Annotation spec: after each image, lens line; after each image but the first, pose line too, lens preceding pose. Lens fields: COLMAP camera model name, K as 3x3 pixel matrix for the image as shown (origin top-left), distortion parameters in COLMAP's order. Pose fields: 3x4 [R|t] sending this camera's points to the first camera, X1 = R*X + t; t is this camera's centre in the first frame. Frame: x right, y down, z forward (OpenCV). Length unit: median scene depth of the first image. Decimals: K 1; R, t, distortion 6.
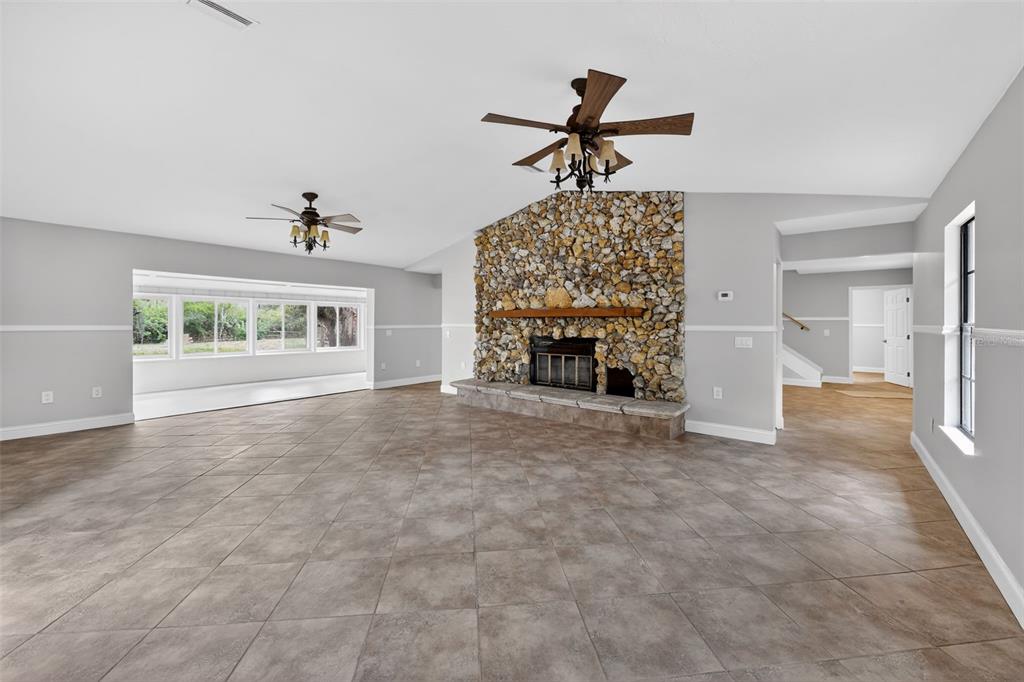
lens RADIAL K [[407.7, 0, 514.0], [0, 407.7, 334.7], [0, 0, 1]] dist [-0.013838, -0.000519]
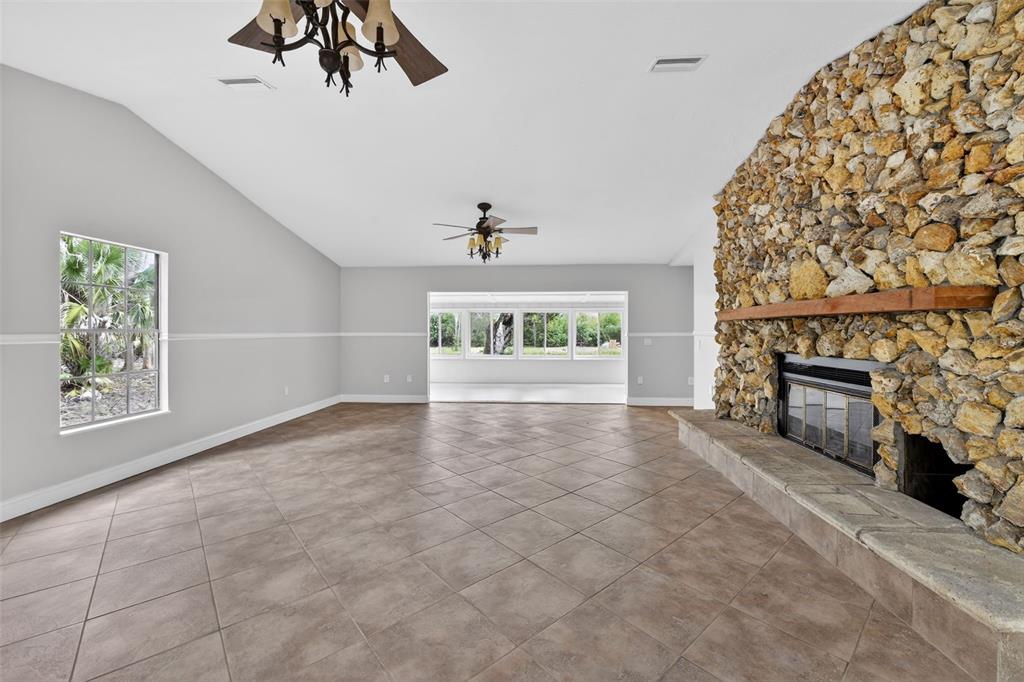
lens RADIAL K [[407.7, 0, 548.2], [0, 407.7, 340.8], [0, 0, 1]] dist [-0.013838, -0.000519]
pose [[0.573485, 0.016367, -0.819052, 0.367053], [-0.019640, 0.999788, 0.006227, -0.009726], [0.818980, 0.012515, 0.573685, 0.455312]]
